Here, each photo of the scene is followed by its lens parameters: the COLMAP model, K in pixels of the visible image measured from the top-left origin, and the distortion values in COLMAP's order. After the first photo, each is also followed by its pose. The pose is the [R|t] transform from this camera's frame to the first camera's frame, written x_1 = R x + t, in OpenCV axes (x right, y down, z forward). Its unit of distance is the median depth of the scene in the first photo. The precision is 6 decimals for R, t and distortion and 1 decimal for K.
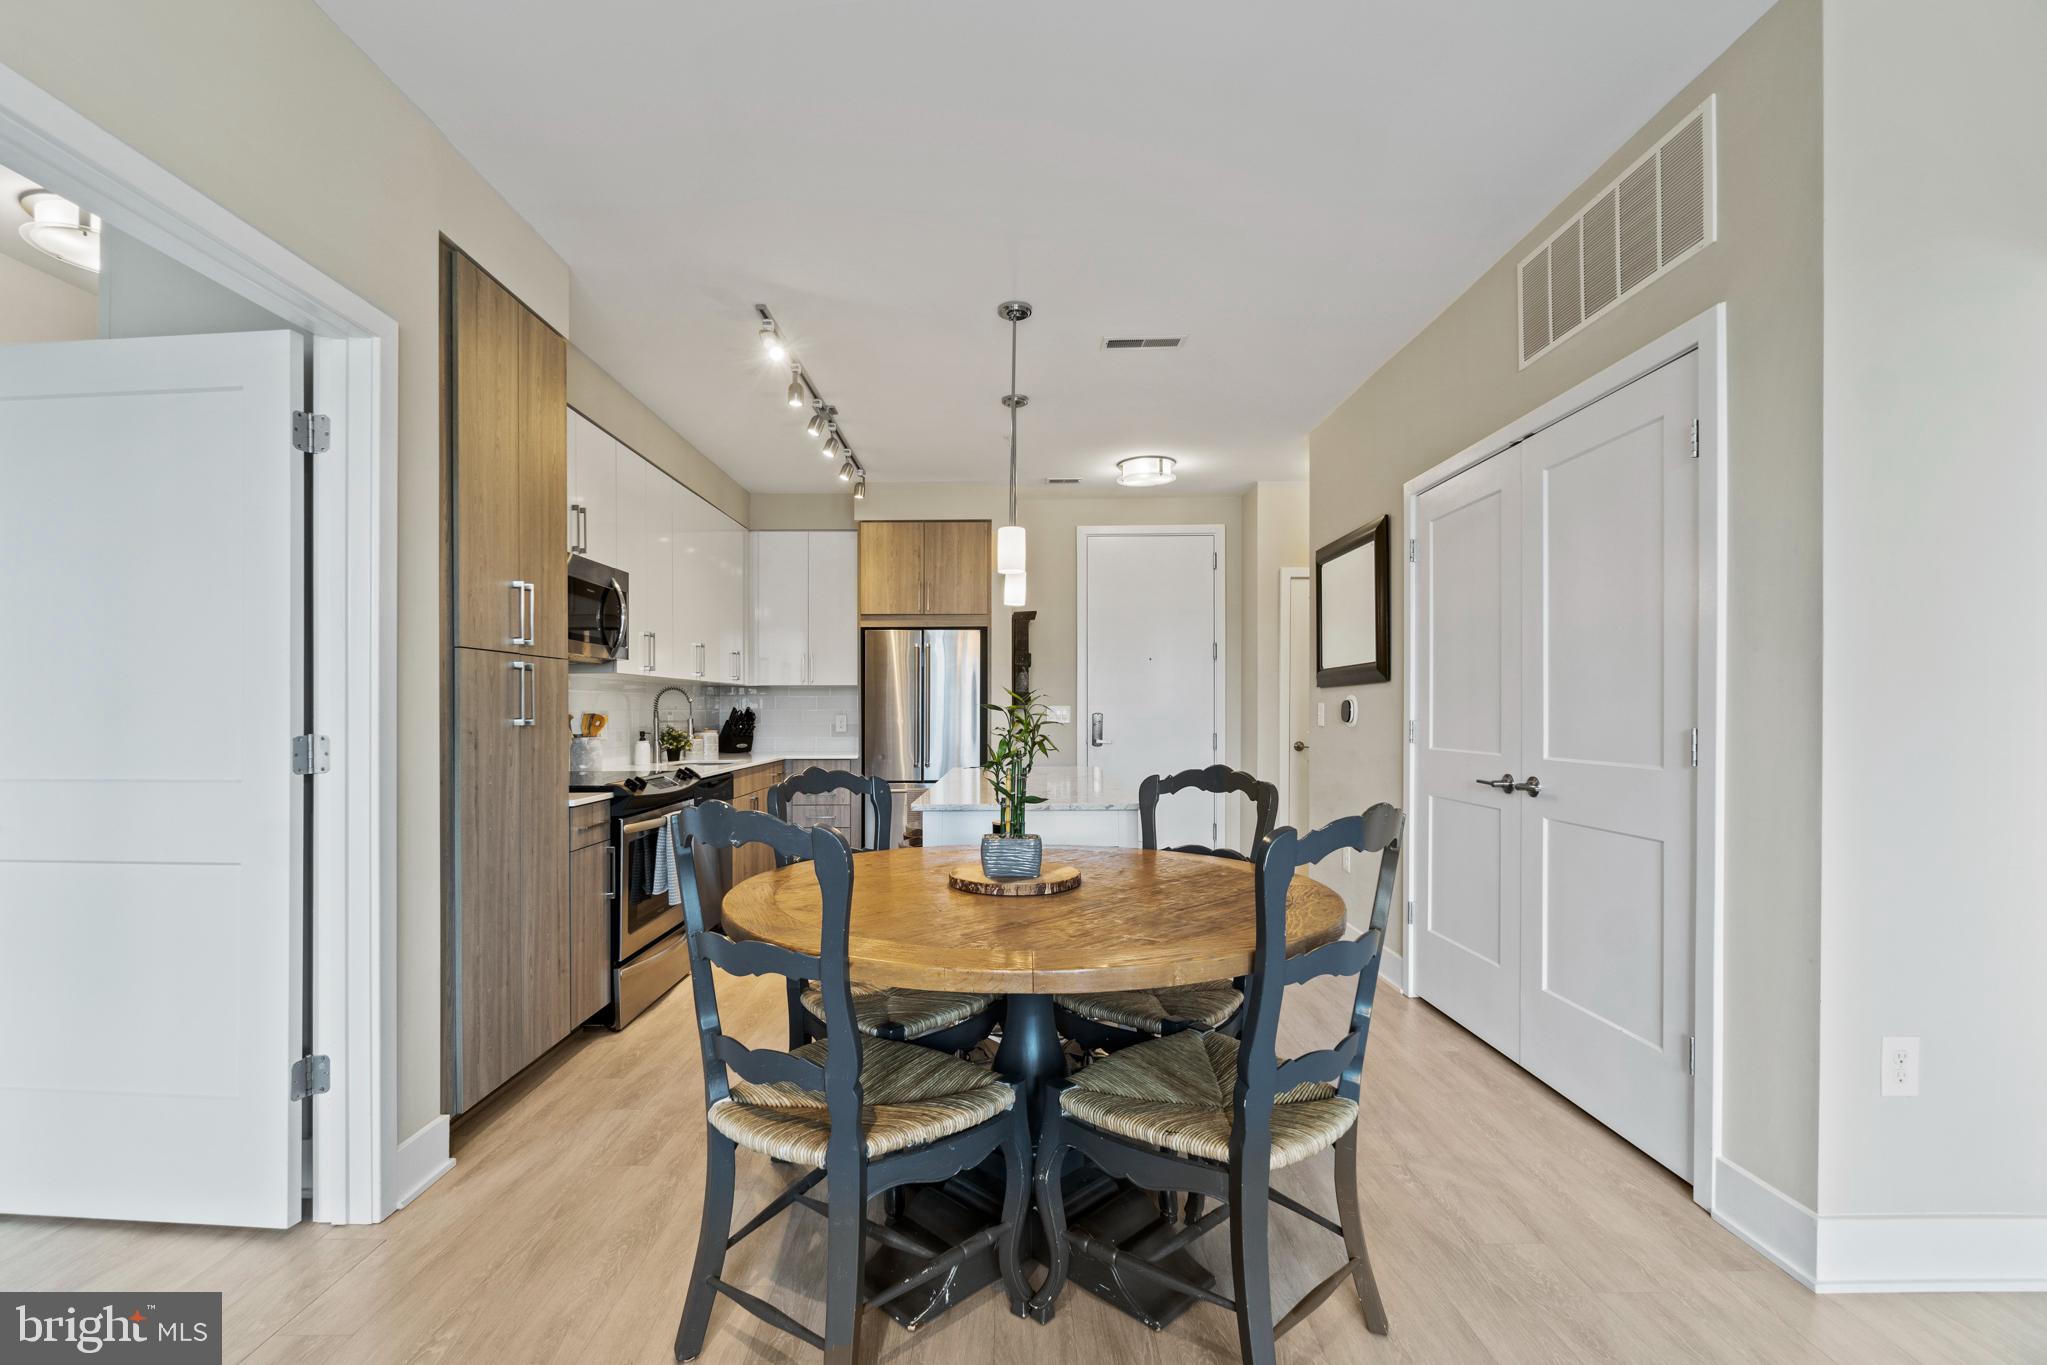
lens RADIAL K [[891.4, 0, 1006.2], [0, 891.4, 699.1], [0, 0, 1]] dist [-0.002732, -0.000076]
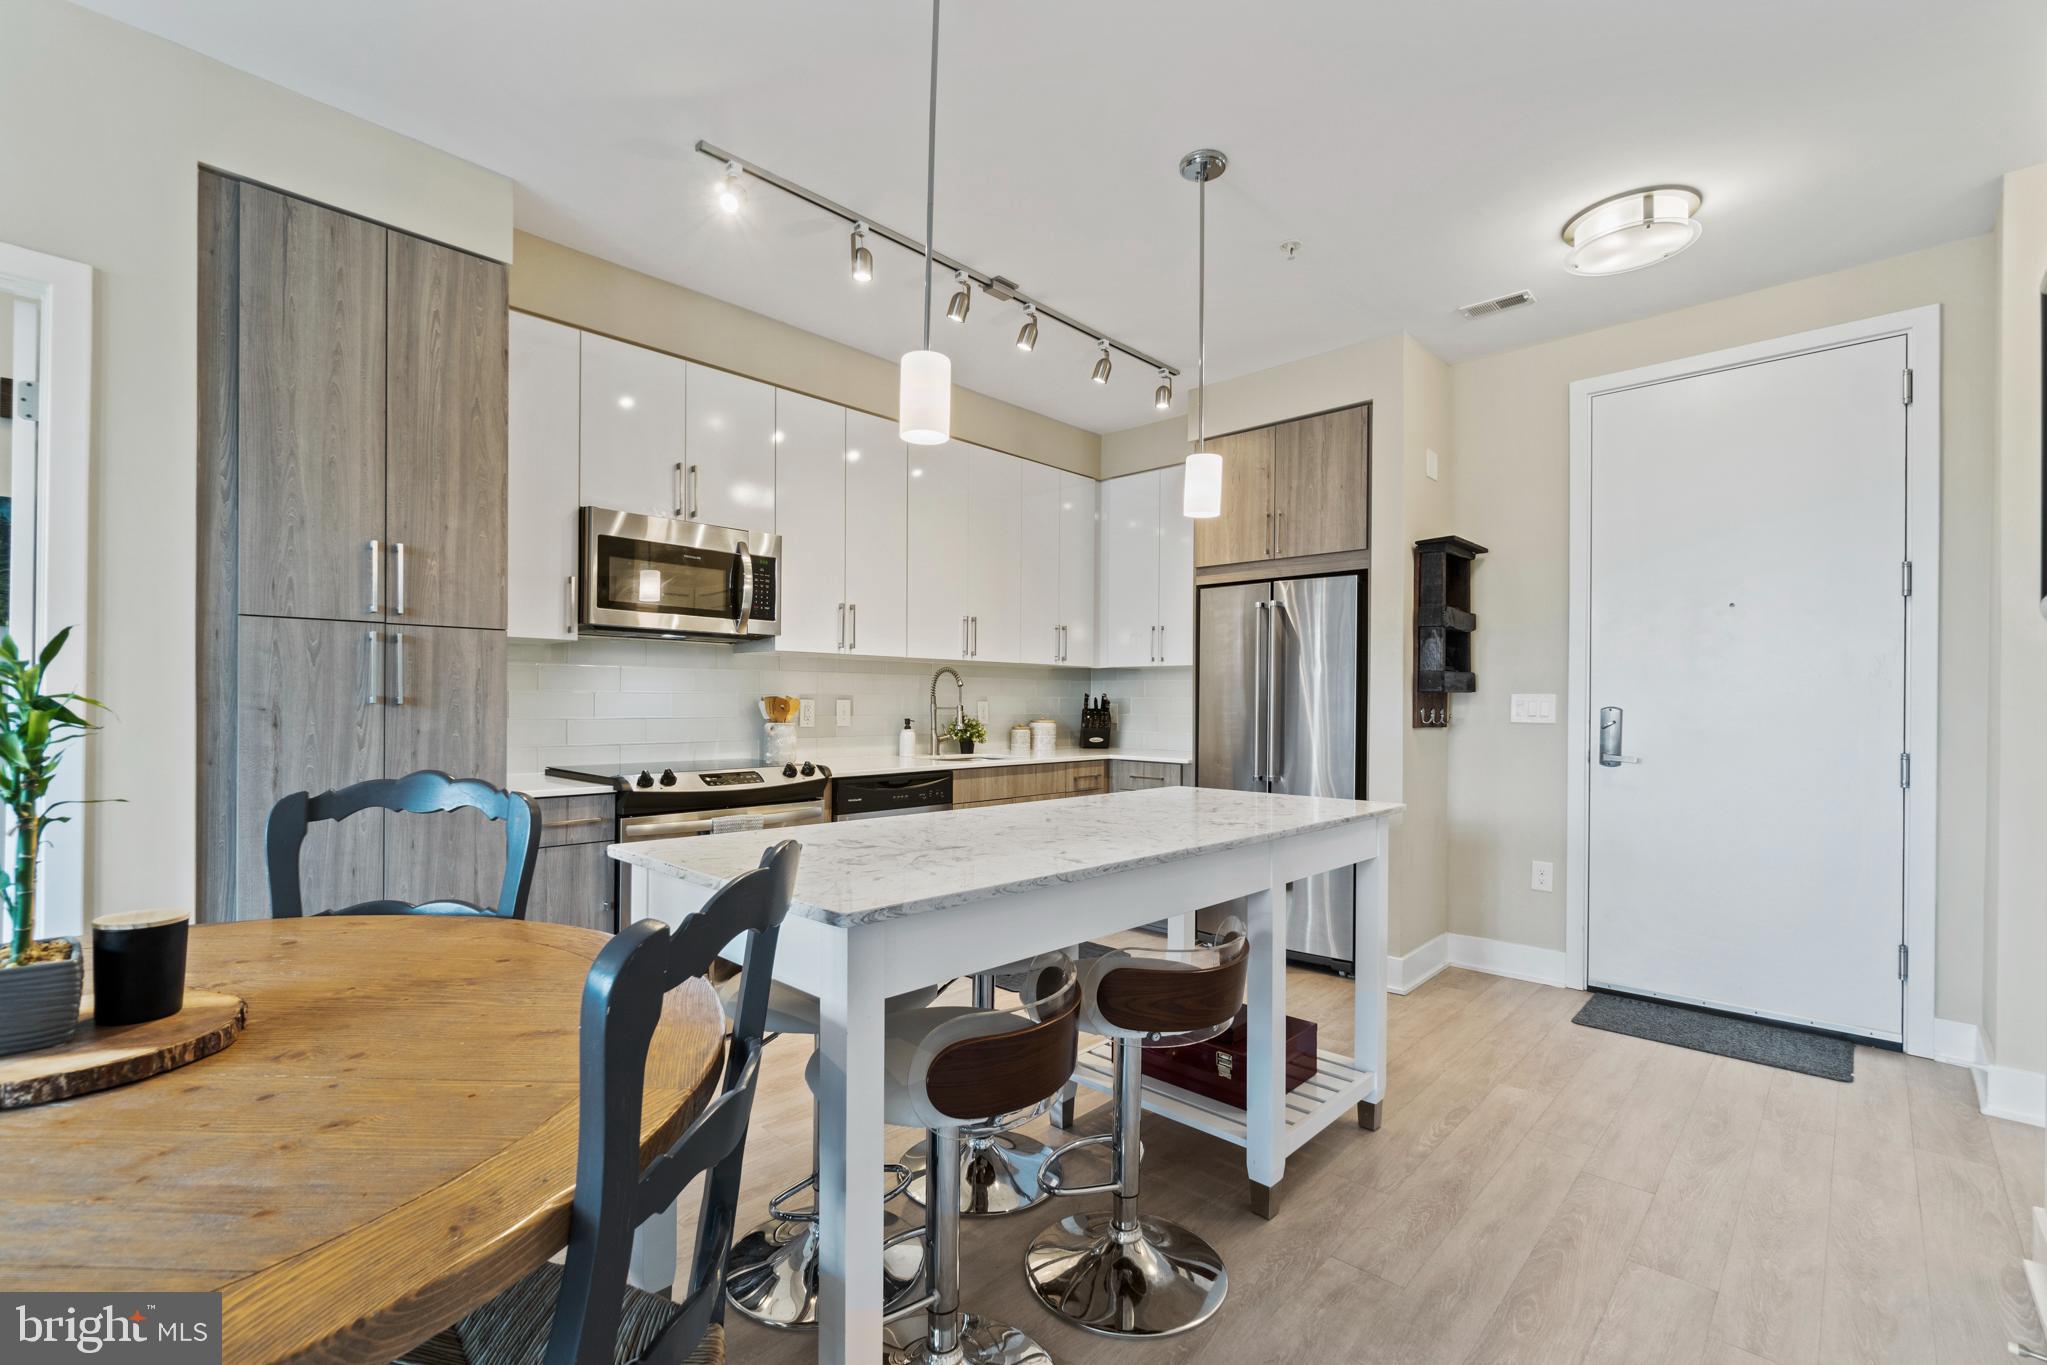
lens RADIAL K [[891.4, 0, 1024.4], [0, 891.4, 696.8], [0, 0, 1]] dist [-0.002732, -0.000076]
pose [[0.723107, 0.002826, -0.690731, 0.287854], [-0.000722, 0.999994, 0.003337, 0.010589], [0.690736, -0.001914, 0.723104, 0.431677]]
